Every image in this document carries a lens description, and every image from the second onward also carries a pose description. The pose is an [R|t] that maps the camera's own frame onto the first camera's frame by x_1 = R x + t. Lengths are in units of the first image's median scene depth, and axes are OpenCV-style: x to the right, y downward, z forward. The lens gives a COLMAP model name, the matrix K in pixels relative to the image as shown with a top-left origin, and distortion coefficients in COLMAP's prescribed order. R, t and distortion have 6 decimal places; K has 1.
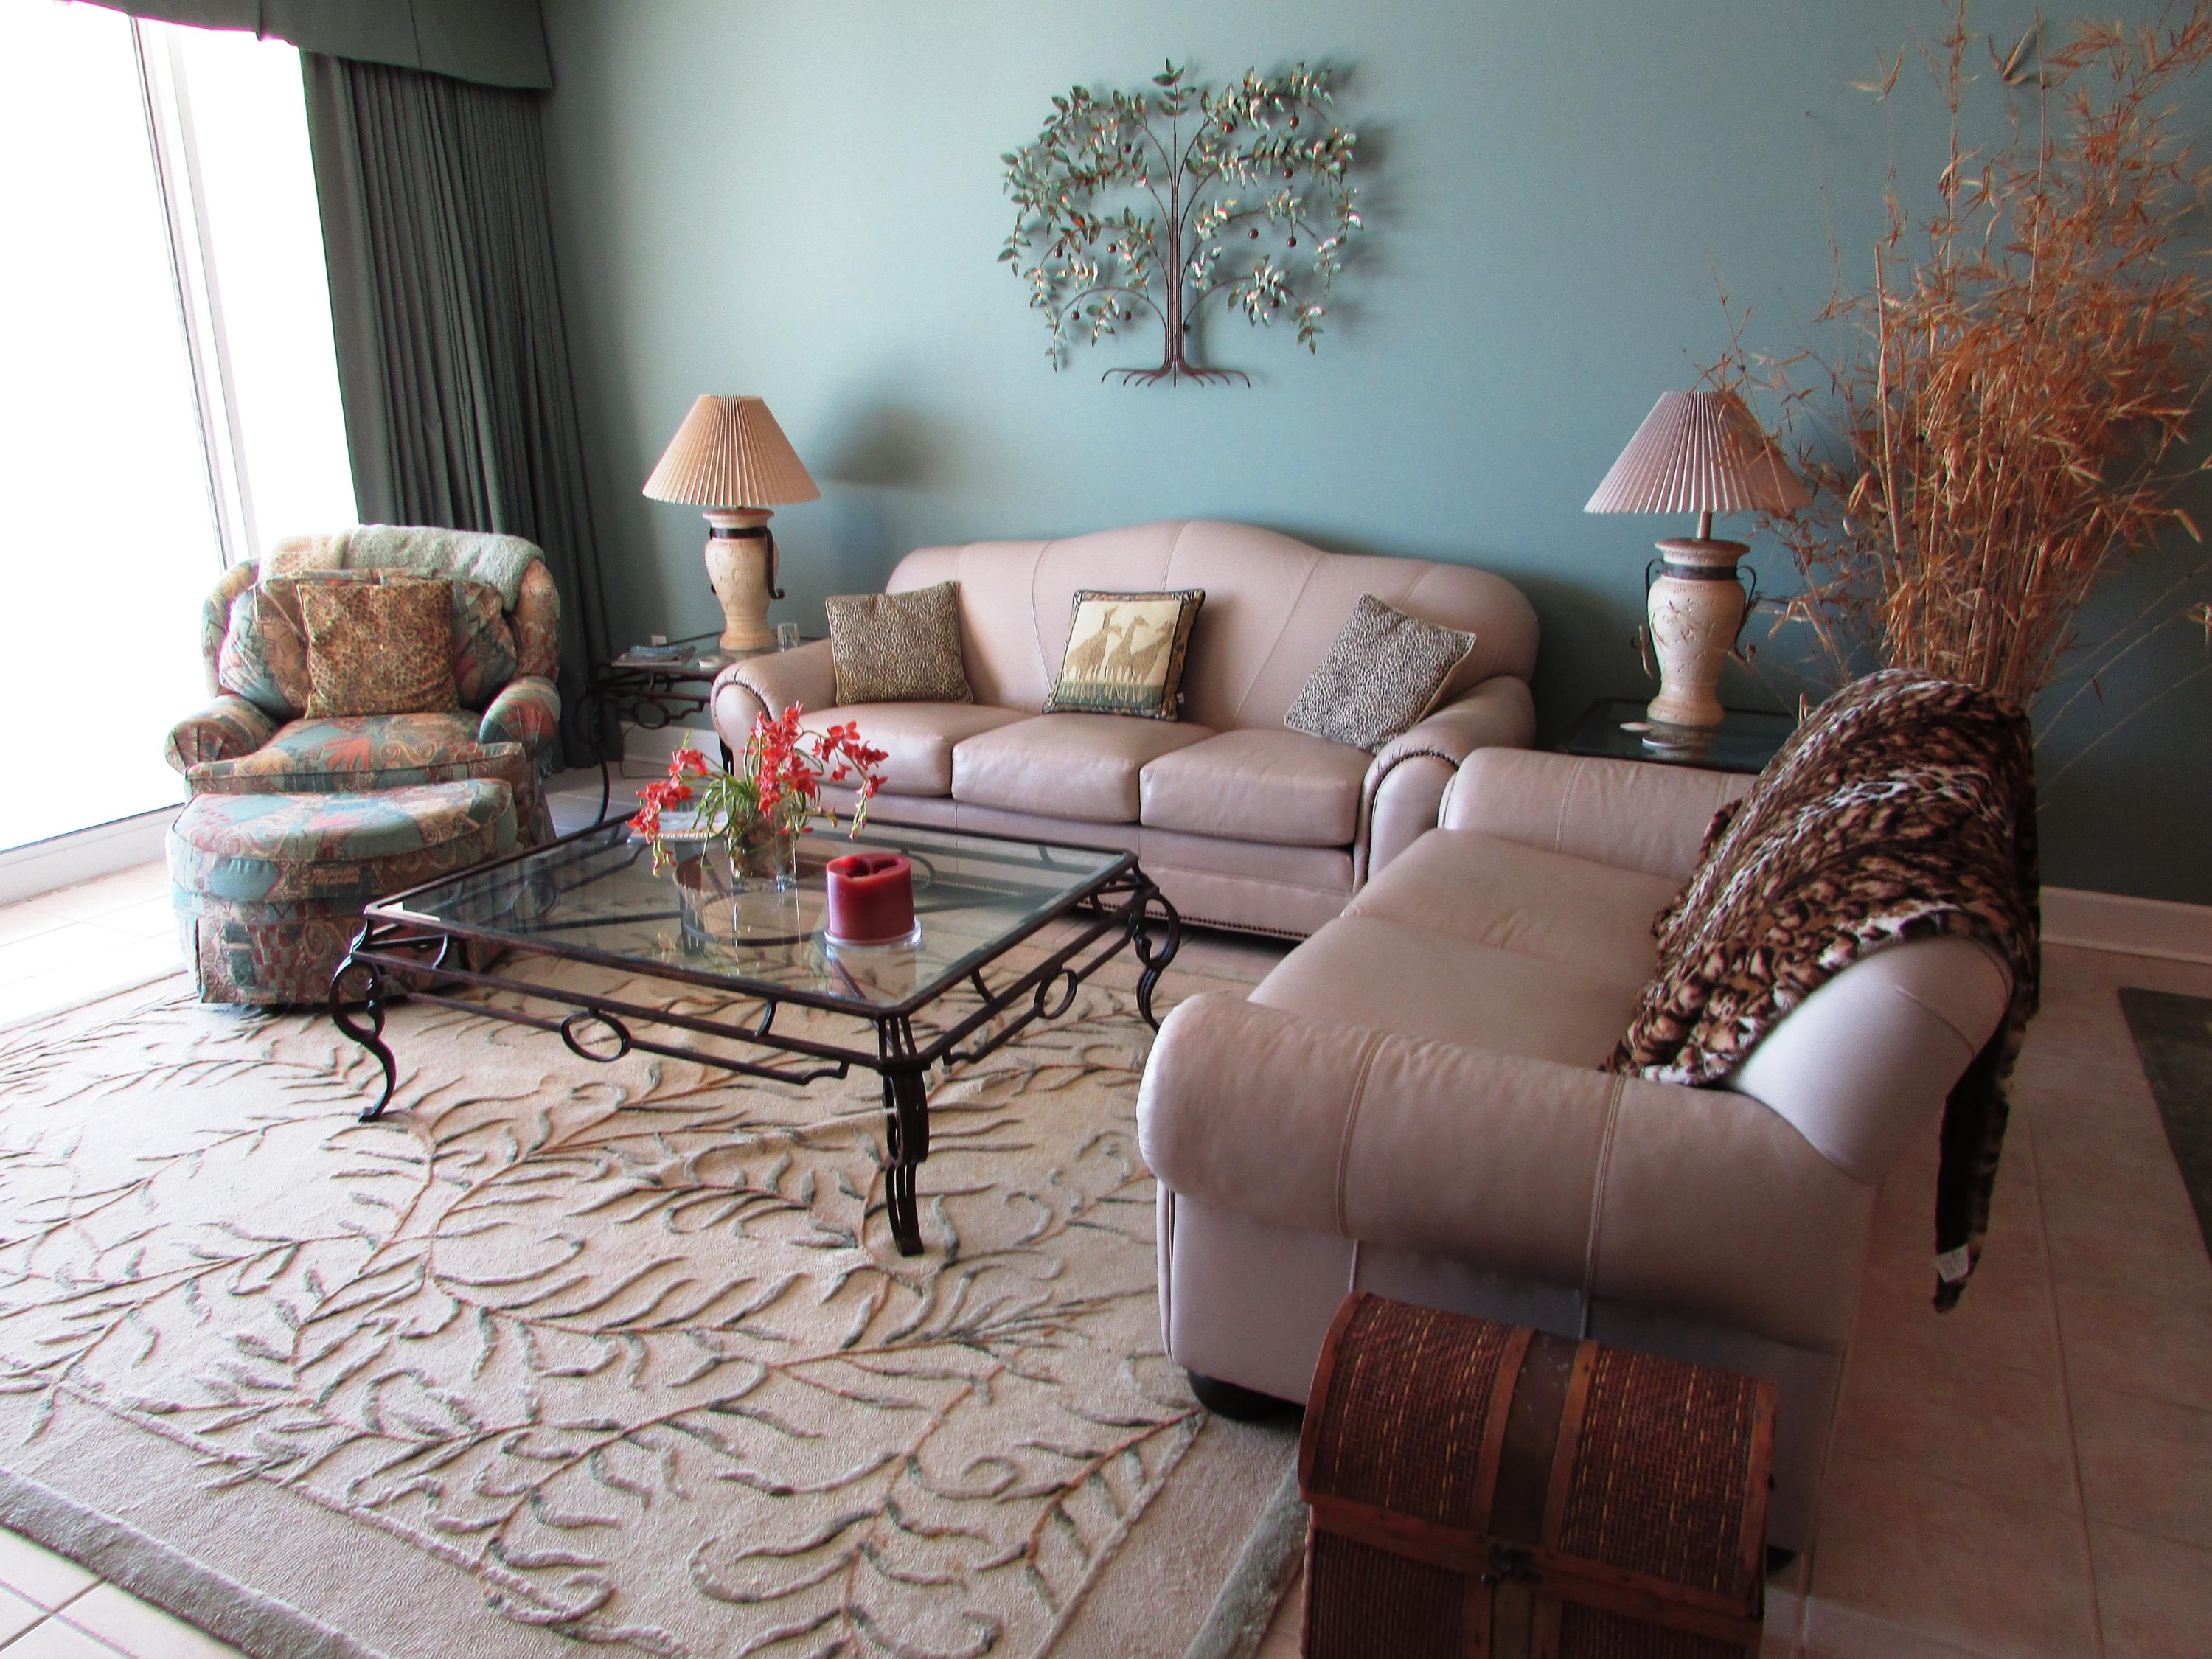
lens RADIAL K [[1567.2, 0, 1121.9], [0, 1567.2, 844.3], [0, 0, 1]] dist [-0.040252, 0.022126]
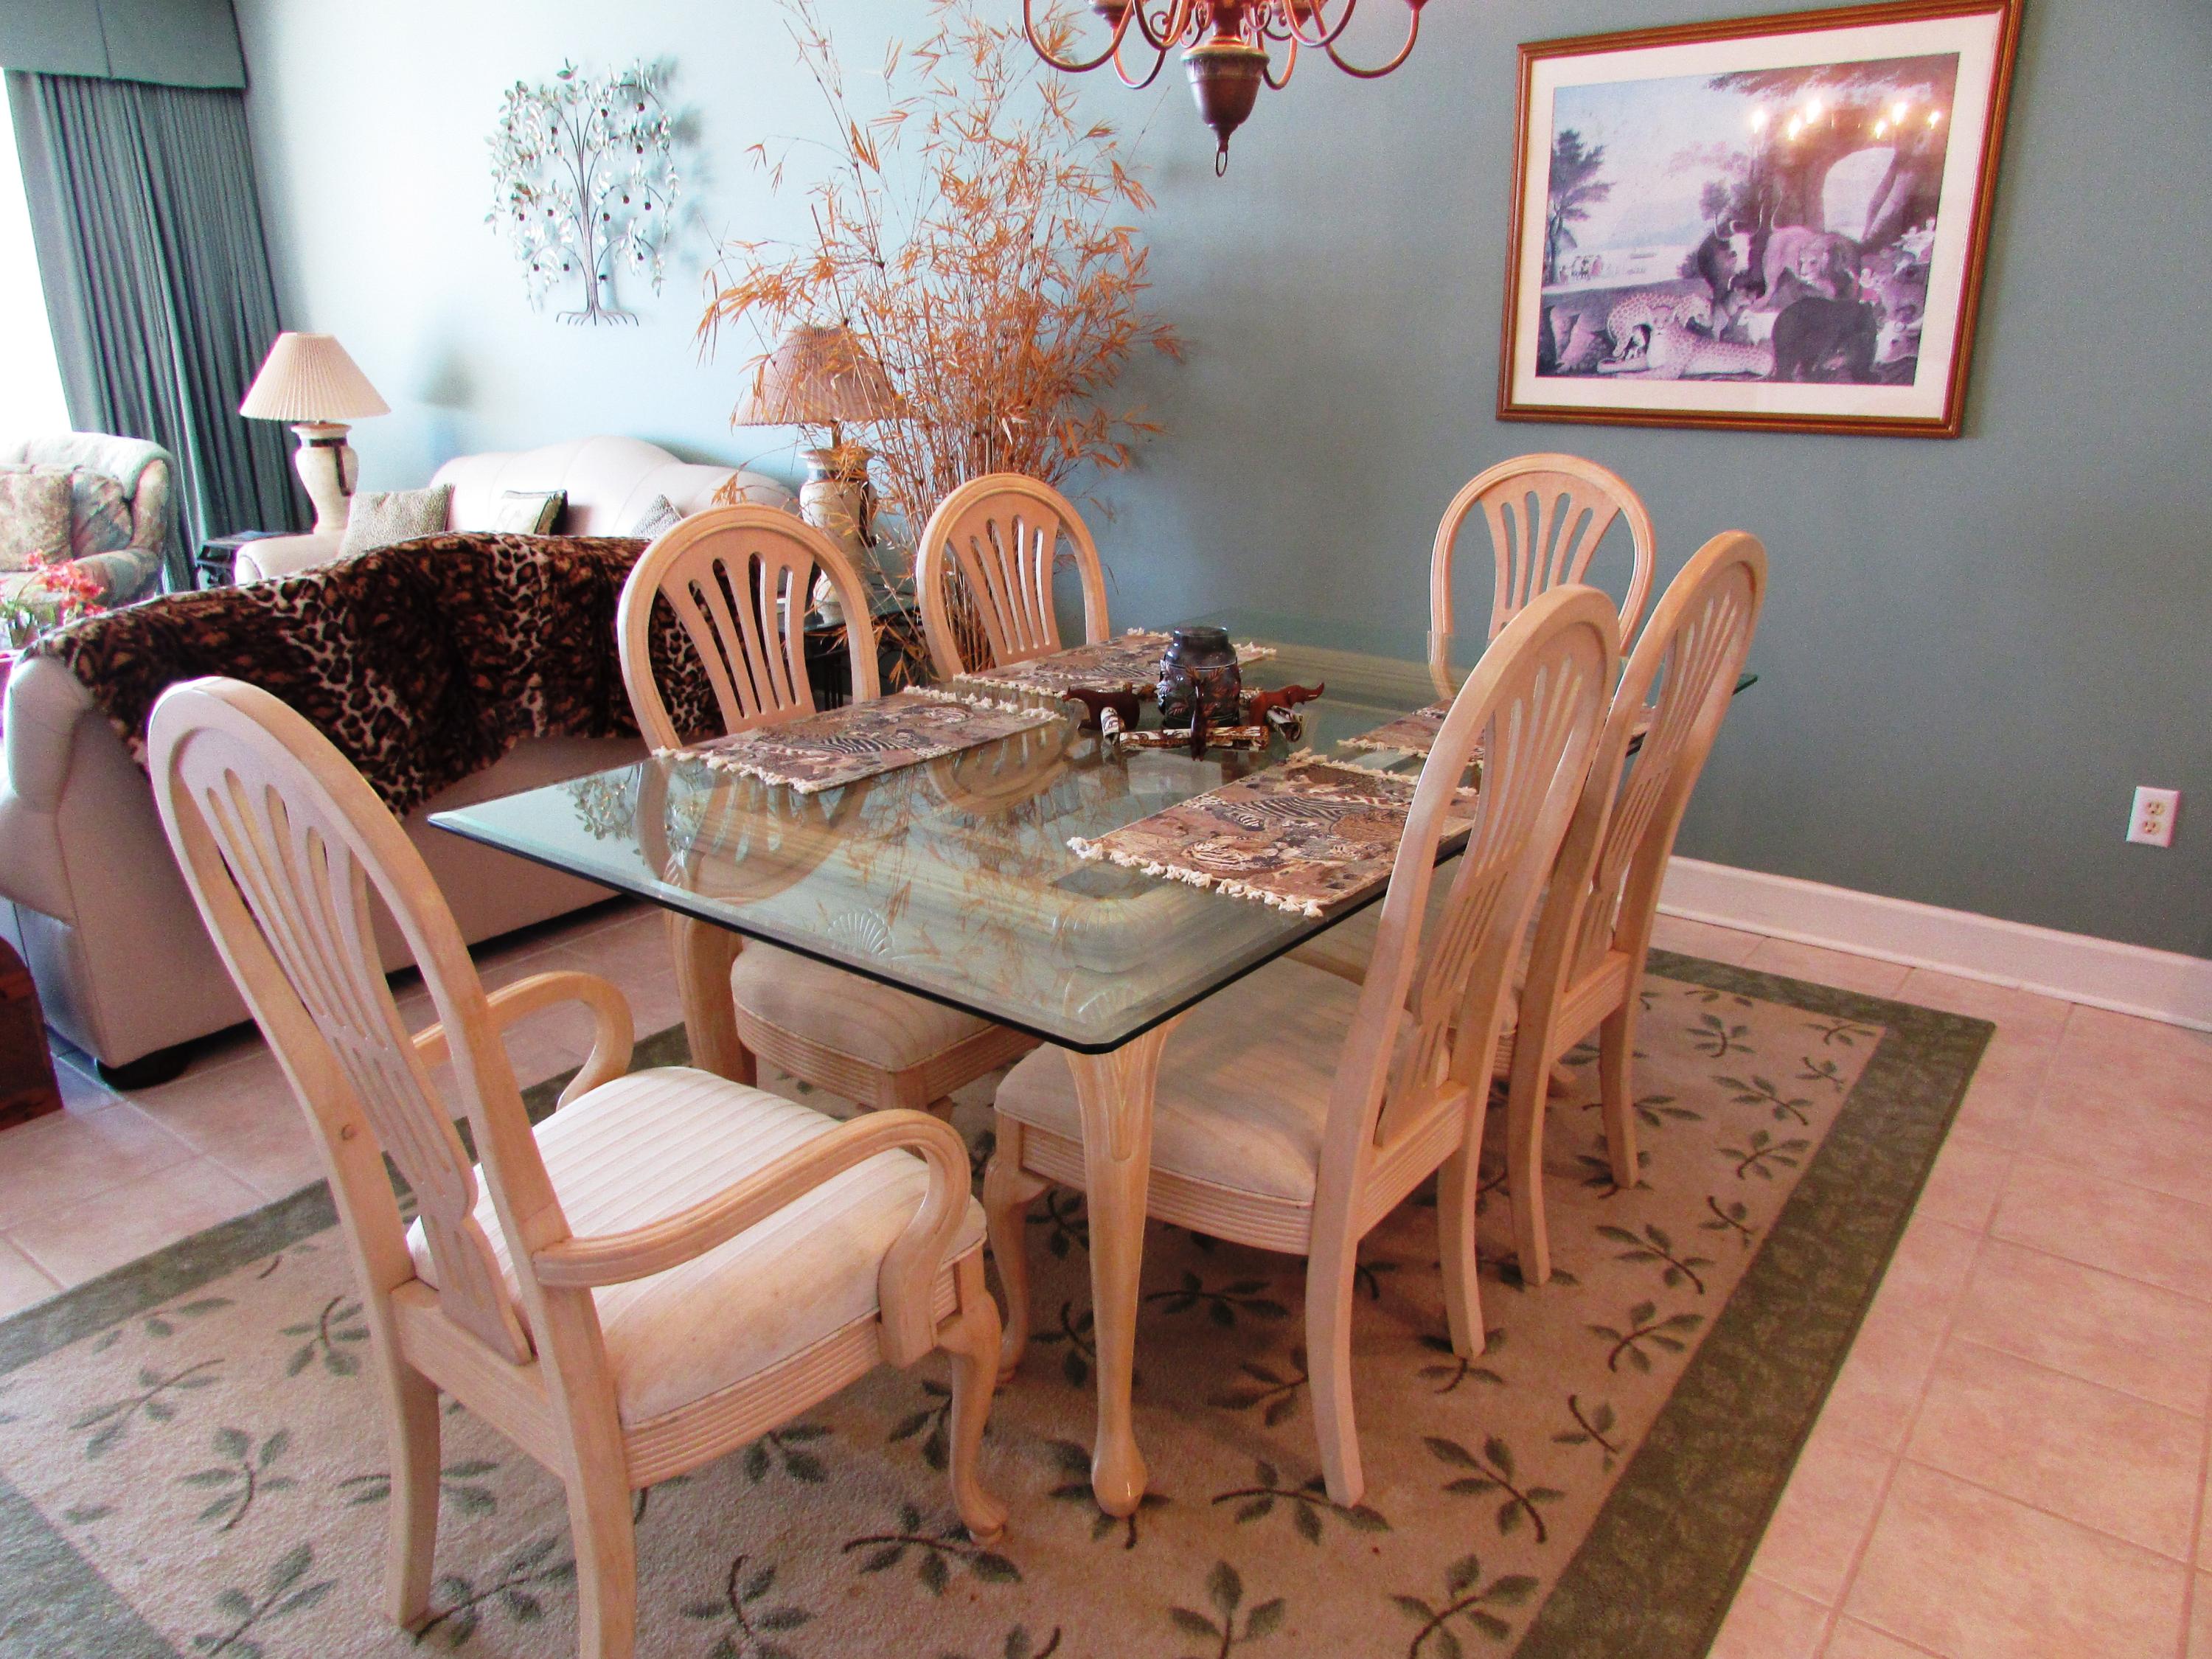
lens RADIAL K [[1567.2, 0, 1098.5], [0, 1567.2, 845.9], [0, 0, 1]] dist [-0.040252, 0.022126]
pose [[0.980186, 0.066472, -0.186595, 0.685234], [-0.060752, 0.997496, 0.036213, 0.046468], [0.188534, -0.024159, 0.981769, -0.136031]]
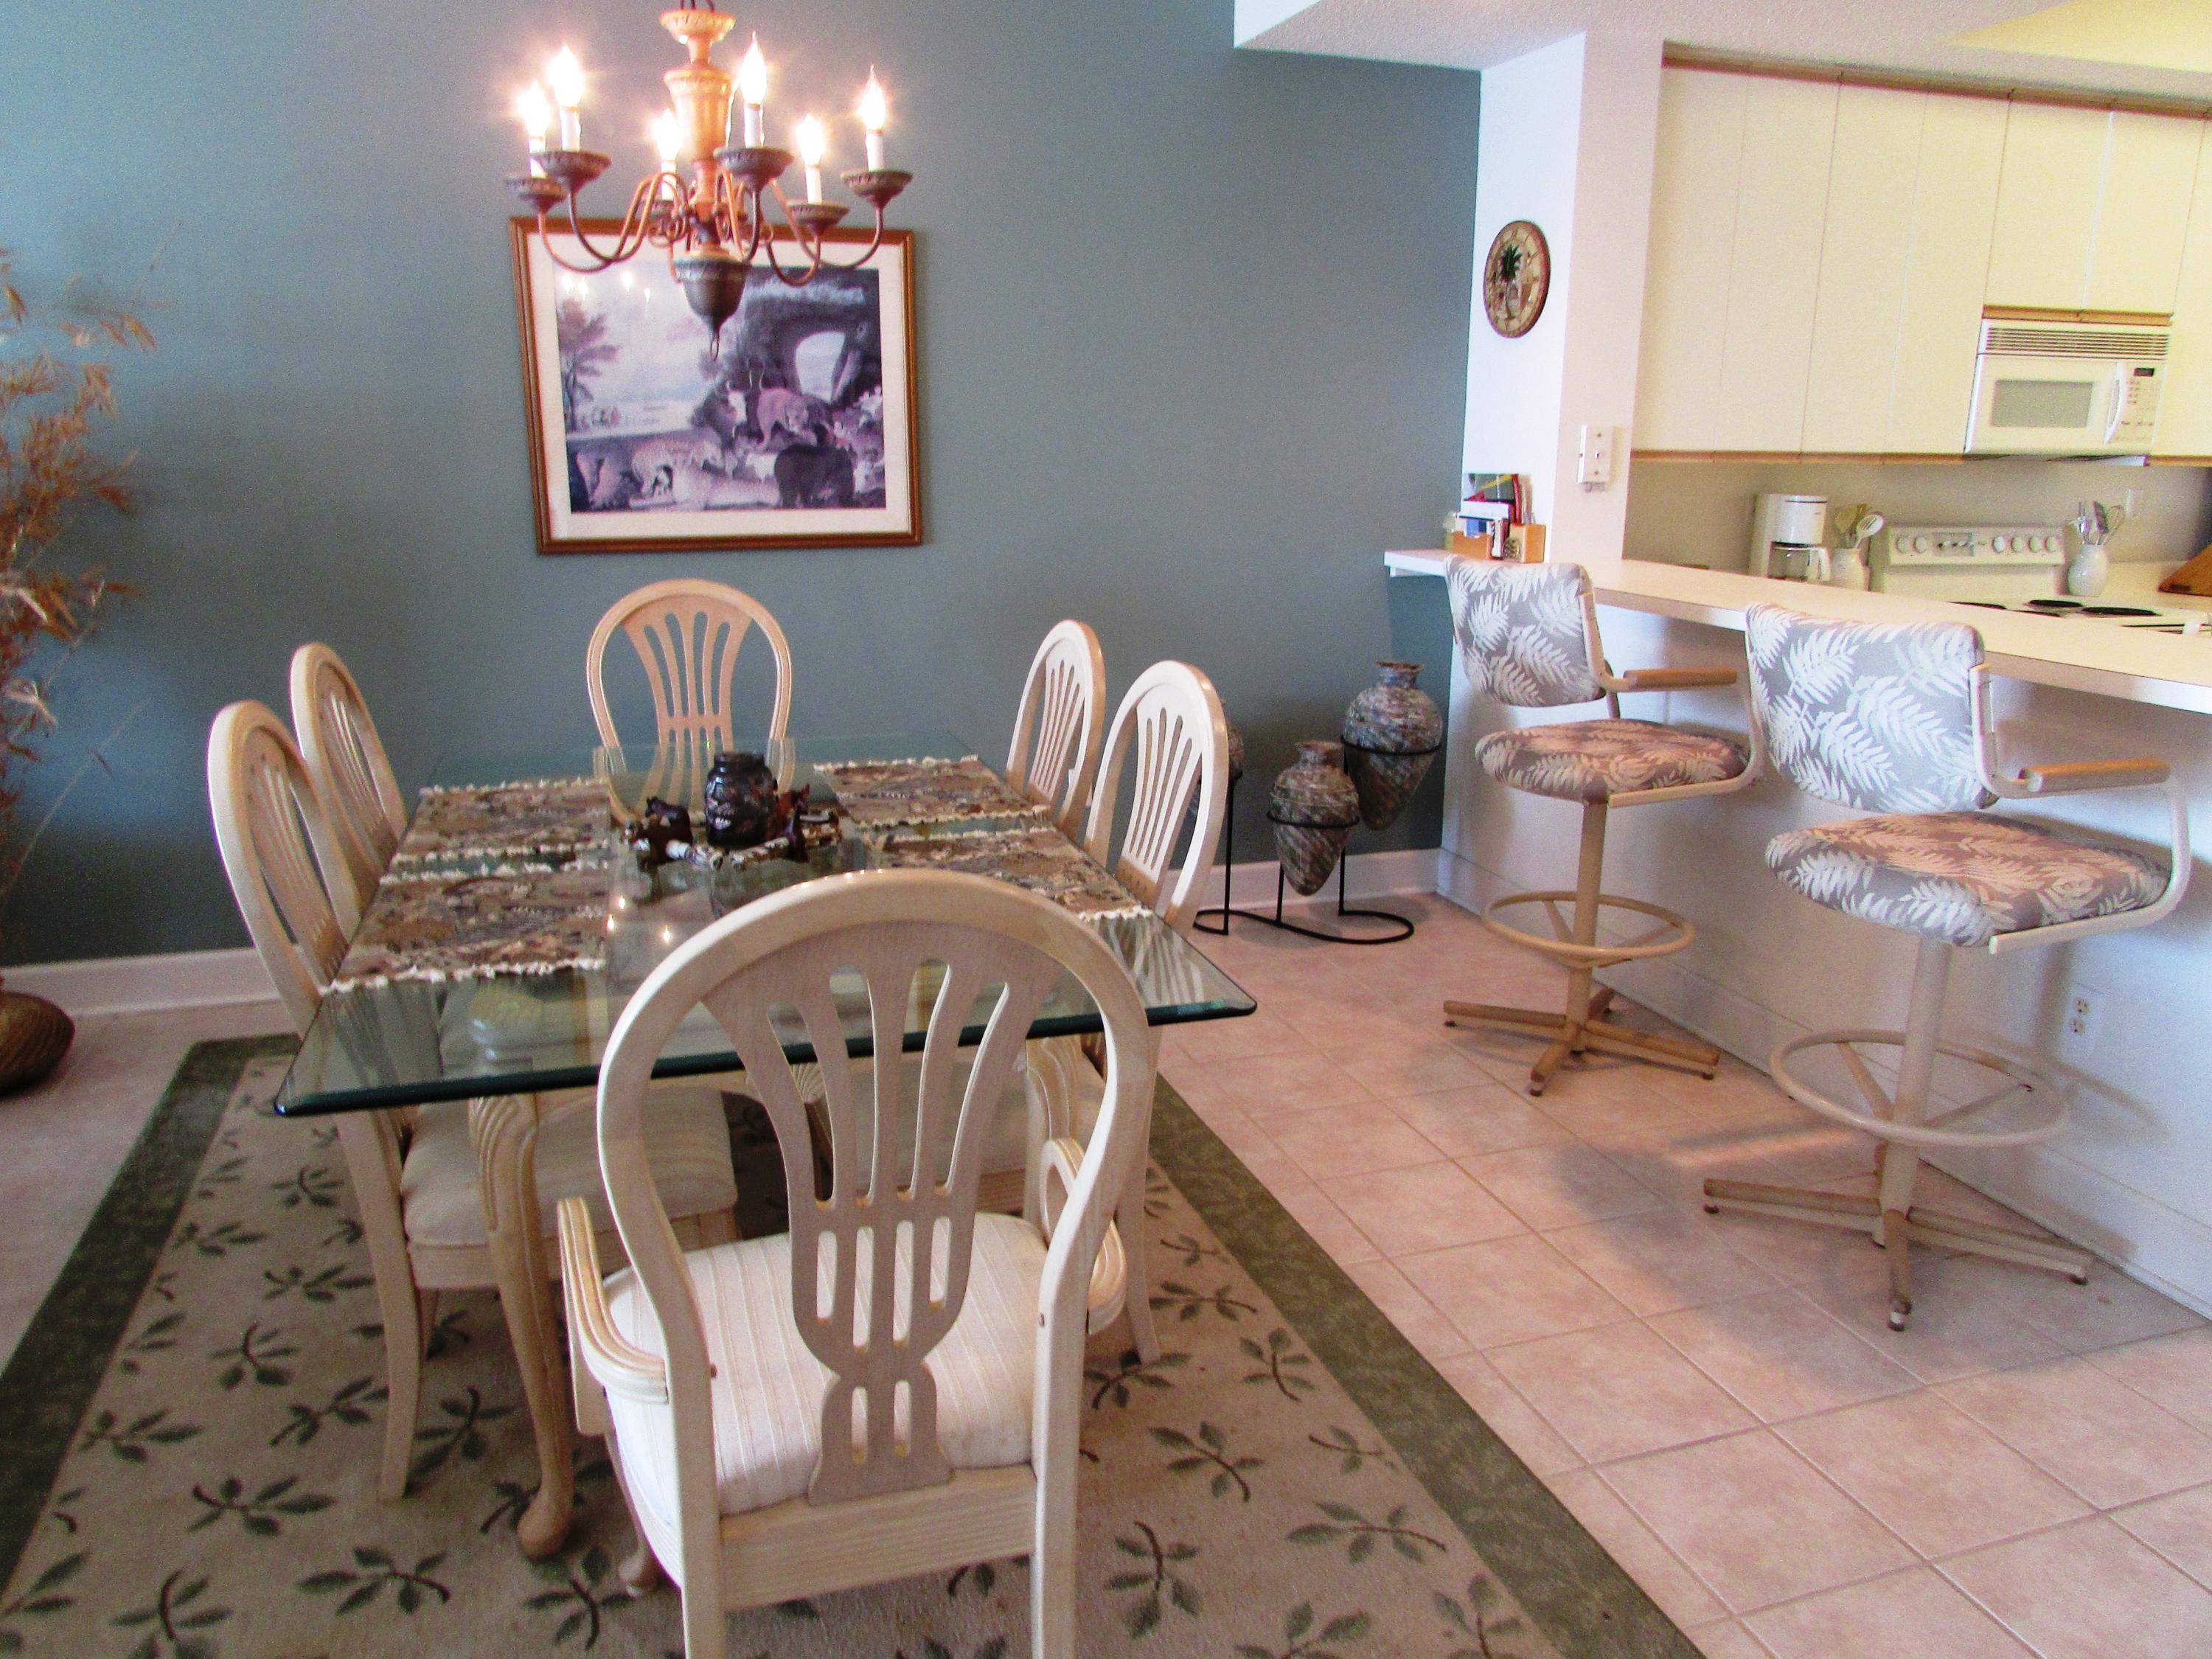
lens RADIAL K [[1567.2, 0, 1121.5], [0, 1567.2, 838.1], [0, 0, 1]] dist [-0.040252, 0.022126]
pose [[0.712750, -0.165313, 0.681659, 0.328185], [0.191821, 0.980722, 0.037271, 0.028181], [-0.674679, 0.104191, 0.730720, -0.136004]]
